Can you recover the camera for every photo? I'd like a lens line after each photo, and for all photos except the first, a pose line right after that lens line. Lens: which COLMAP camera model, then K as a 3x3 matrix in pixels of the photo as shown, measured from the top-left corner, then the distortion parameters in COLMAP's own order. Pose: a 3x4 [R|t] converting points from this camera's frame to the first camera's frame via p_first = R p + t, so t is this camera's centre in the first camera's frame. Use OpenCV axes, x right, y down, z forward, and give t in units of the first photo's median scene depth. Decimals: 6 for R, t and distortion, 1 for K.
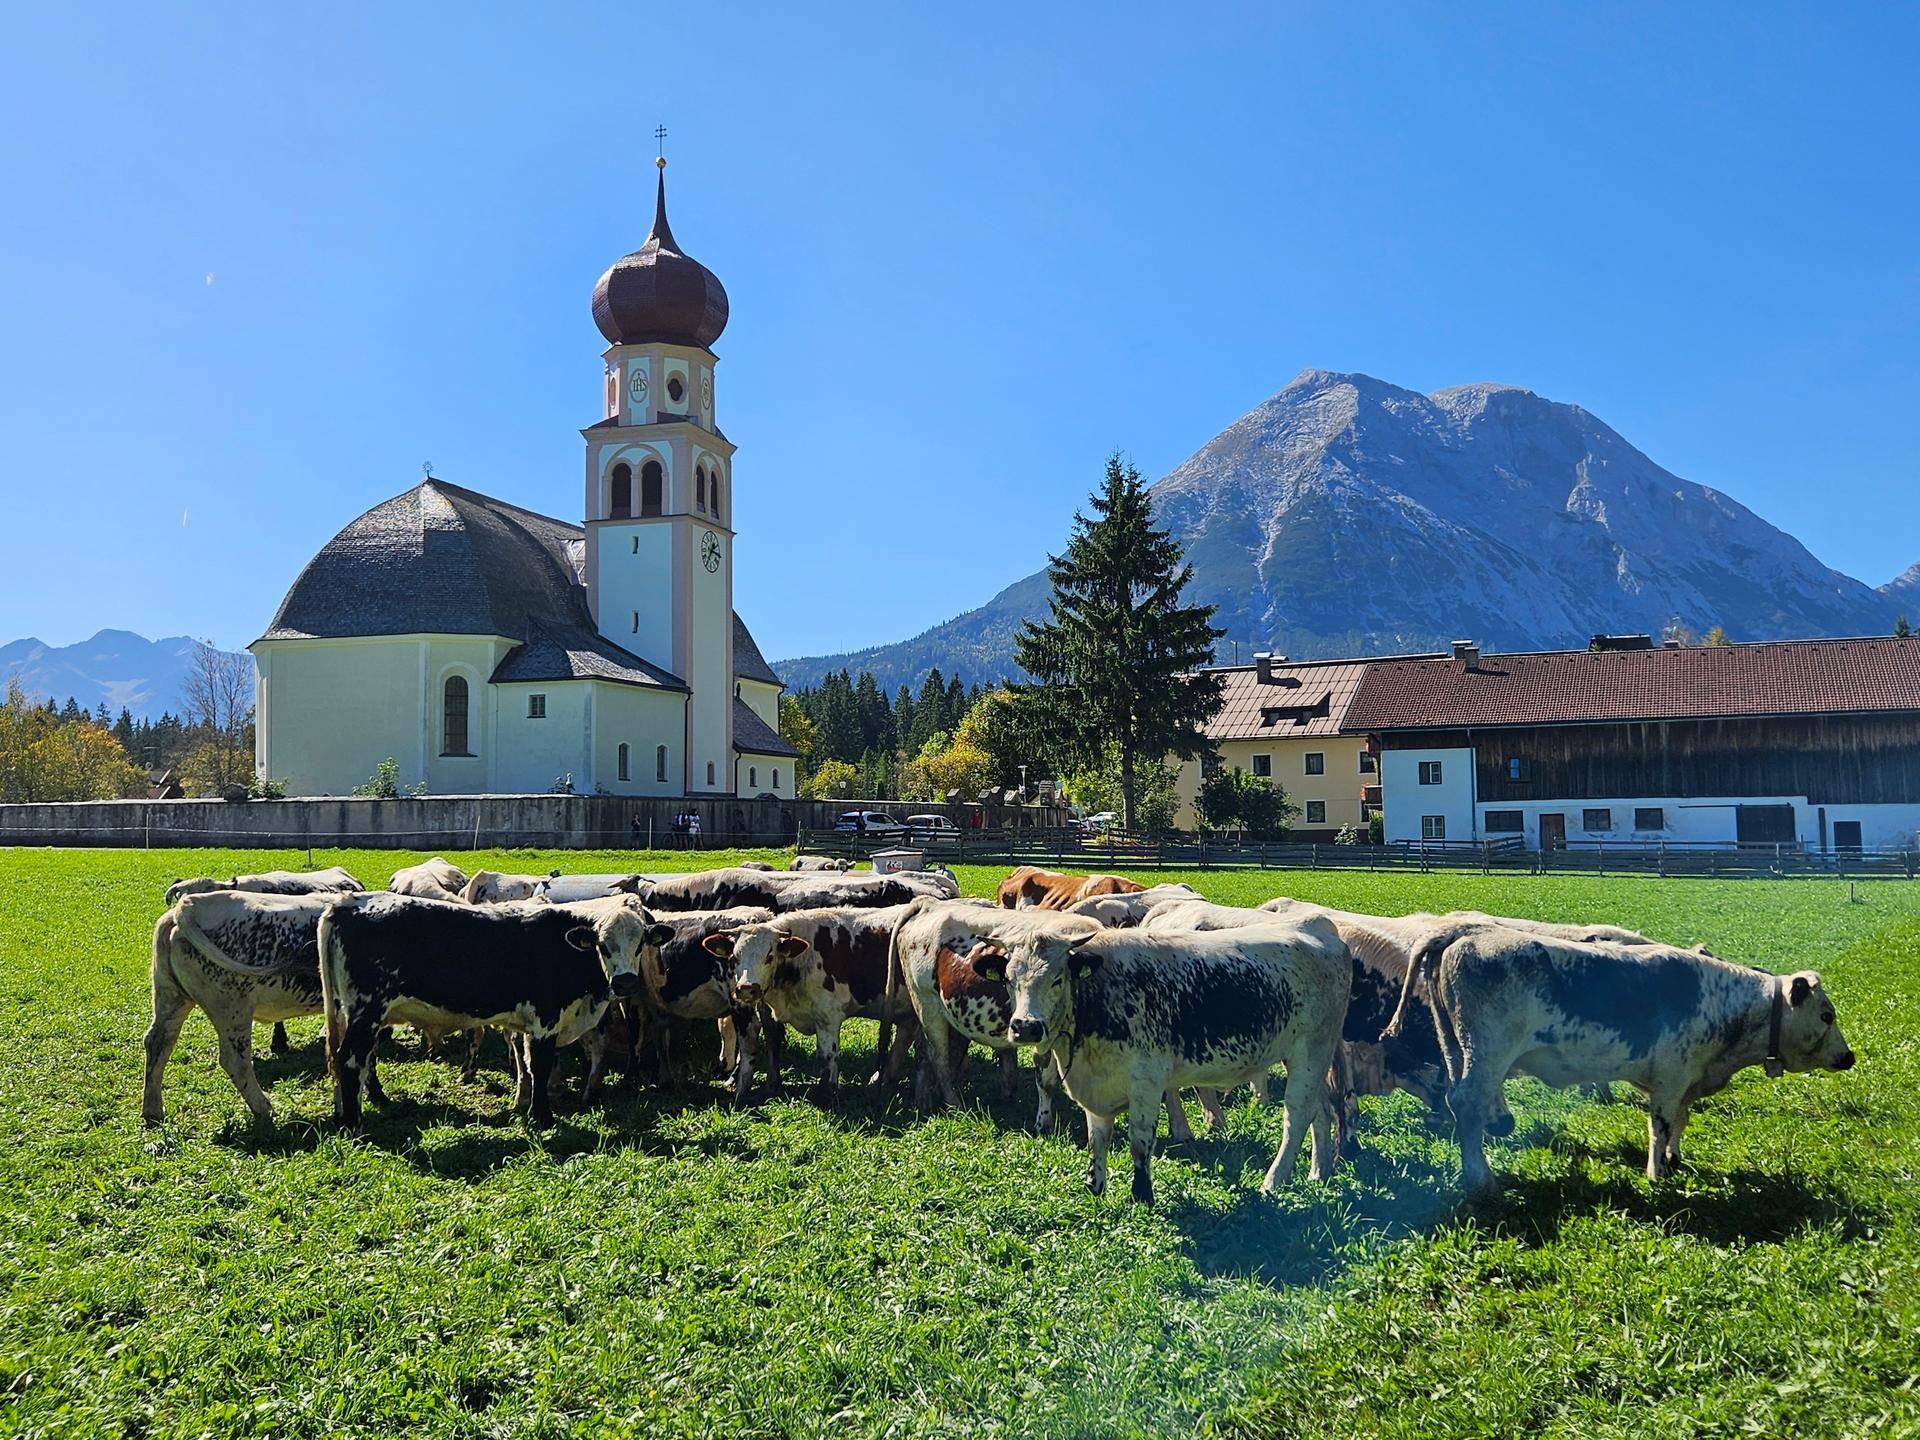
lens RADIAL K [[1731.2, 0, 972.4], [0, 1731.2, 718.2], [0, 0, 1]] dist [0.098341, -0.135112]
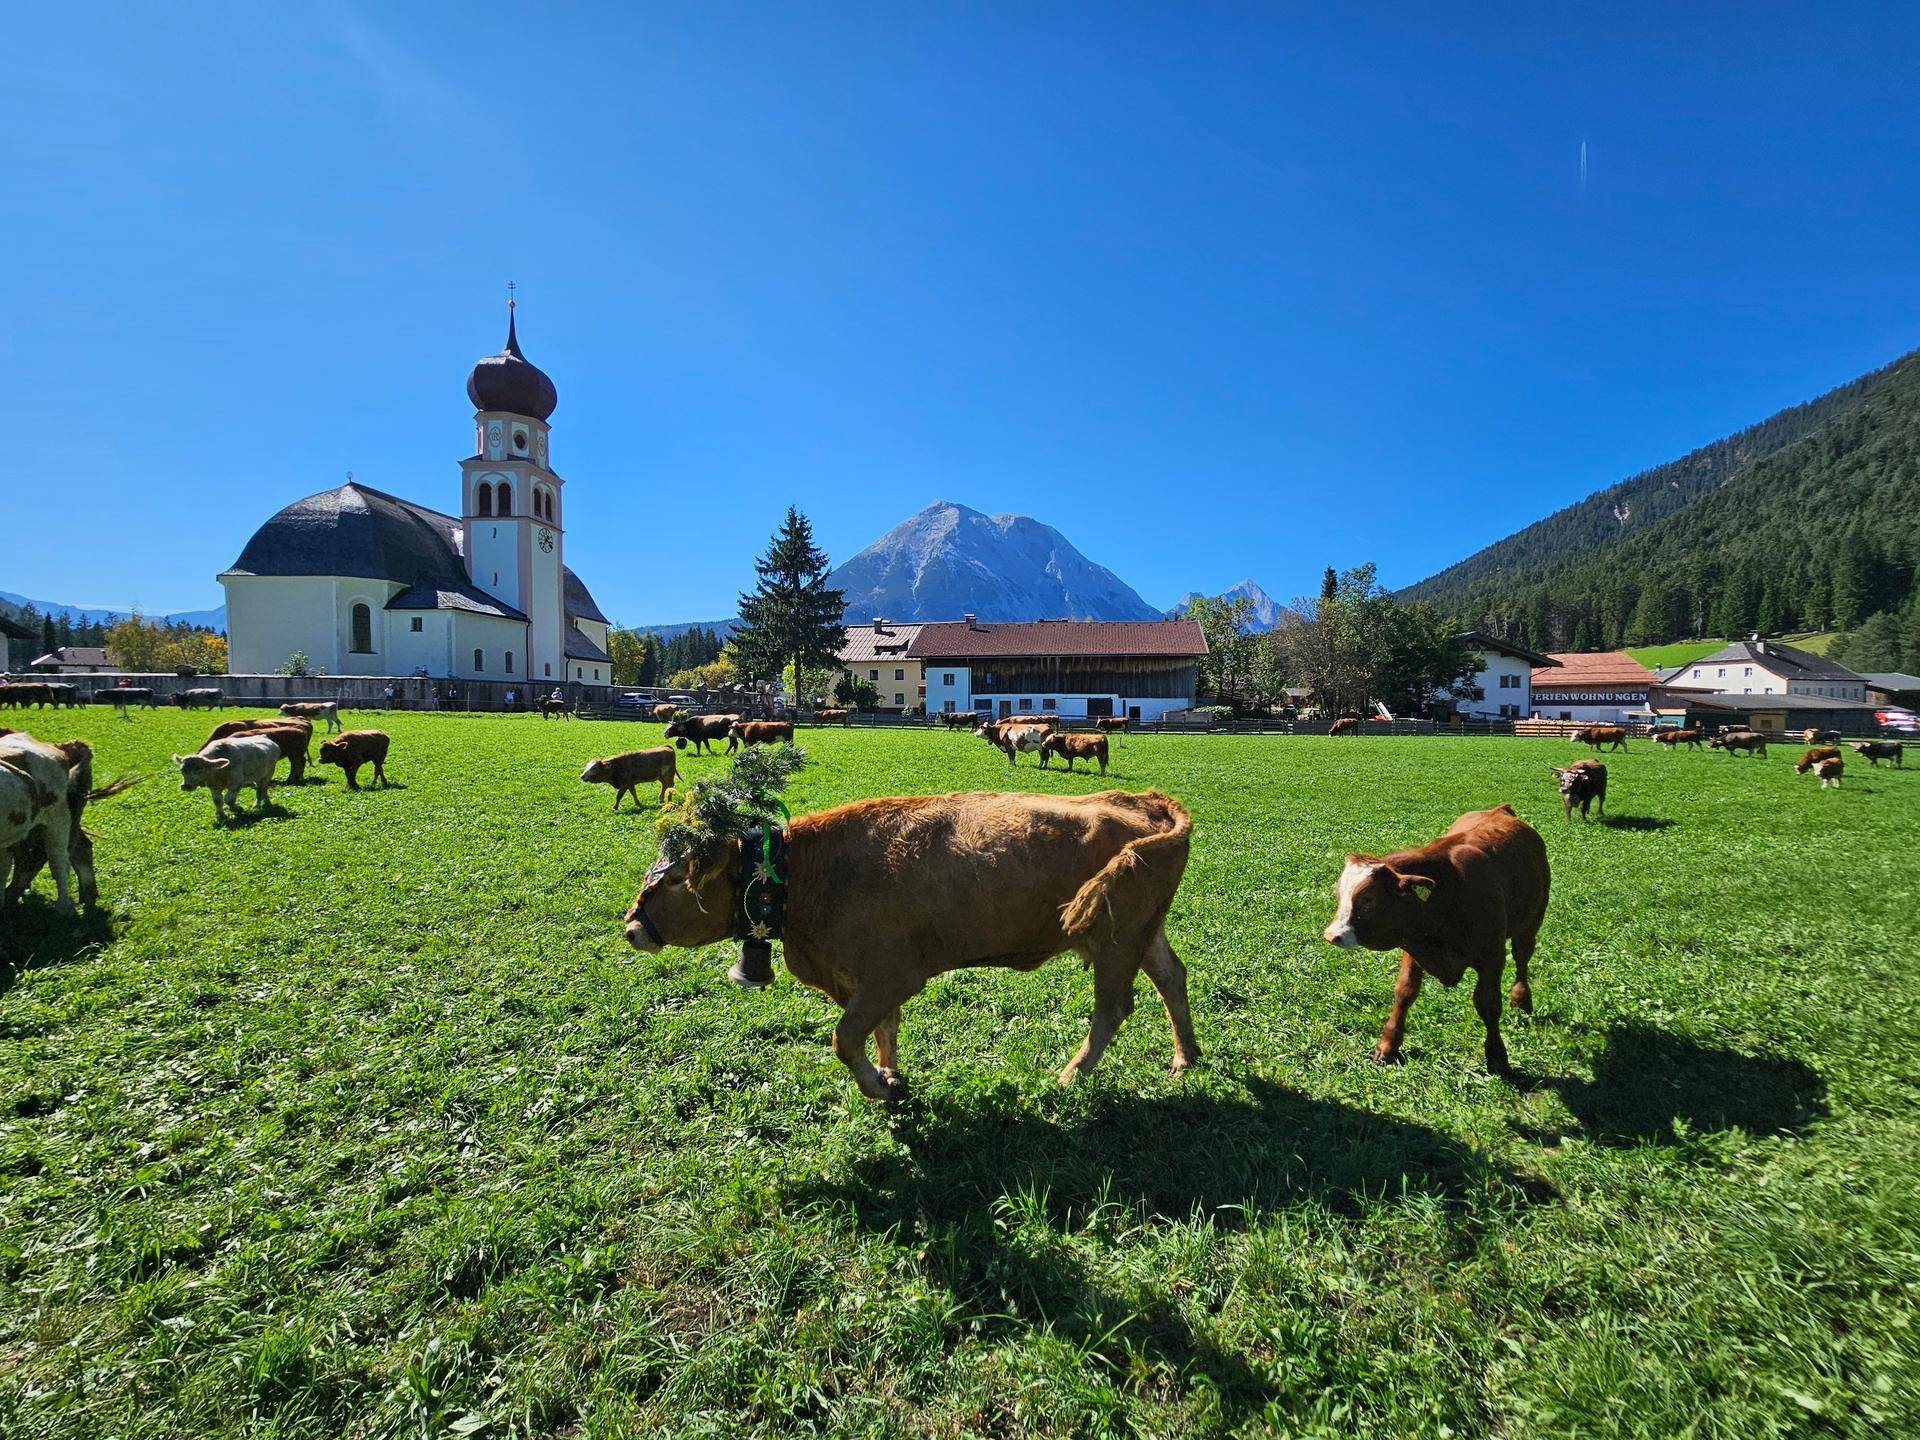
lens RADIAL K [[761.2, 0, 1001.1], [0, 761.2, 731.8], [0, 0, 1]] dist [0.003667, 0.000236]
pose [[0.964850, 0.008022, 0.262680, 0.088398], [-0.032350, 0.995558, 0.088419, 0.011632], [-0.260804, -0.093809, 0.960823, 0.137935]]
